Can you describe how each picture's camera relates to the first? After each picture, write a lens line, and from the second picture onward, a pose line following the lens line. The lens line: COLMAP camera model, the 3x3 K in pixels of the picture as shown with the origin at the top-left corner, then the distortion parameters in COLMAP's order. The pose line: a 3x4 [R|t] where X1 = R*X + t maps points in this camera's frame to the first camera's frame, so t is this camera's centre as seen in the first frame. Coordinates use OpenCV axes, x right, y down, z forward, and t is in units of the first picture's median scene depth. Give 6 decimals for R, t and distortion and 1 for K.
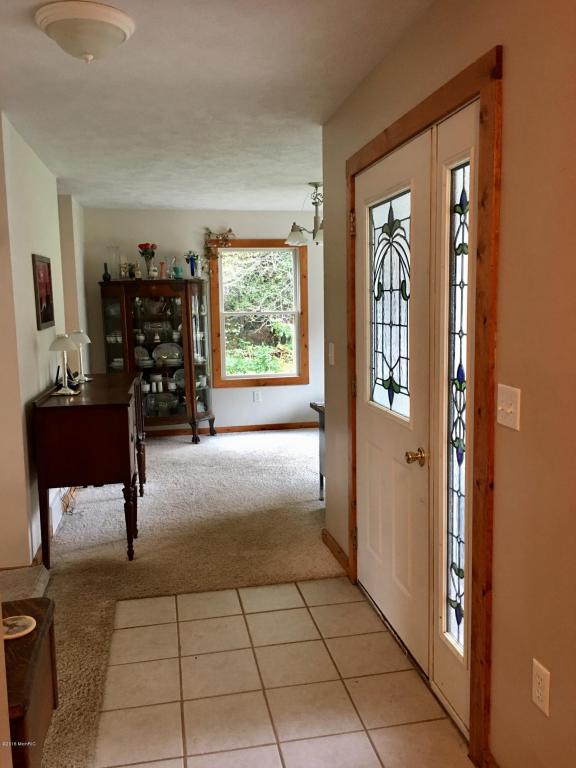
lens RADIAL K [[653.1, 0, 286.3], [0, 653.1, 380.9], [0, 0, 1]] dist [0.076001, -0.102471]
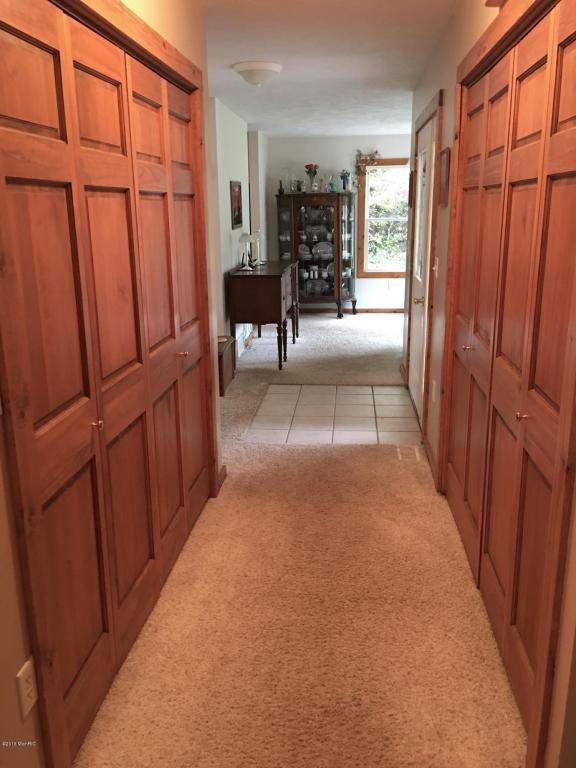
lens RADIAL K [[653.1, 0, 291.5], [0, 653.1, 383.0], [0, 0, 1]] dist [0.076001, -0.102471]
pose [[0.961732, 0.076680, -0.263044, 0.132183], [-0.038375, 0.988275, 0.147787, 0.032013], [0.271292, -0.132037, 0.953397, -0.334718]]
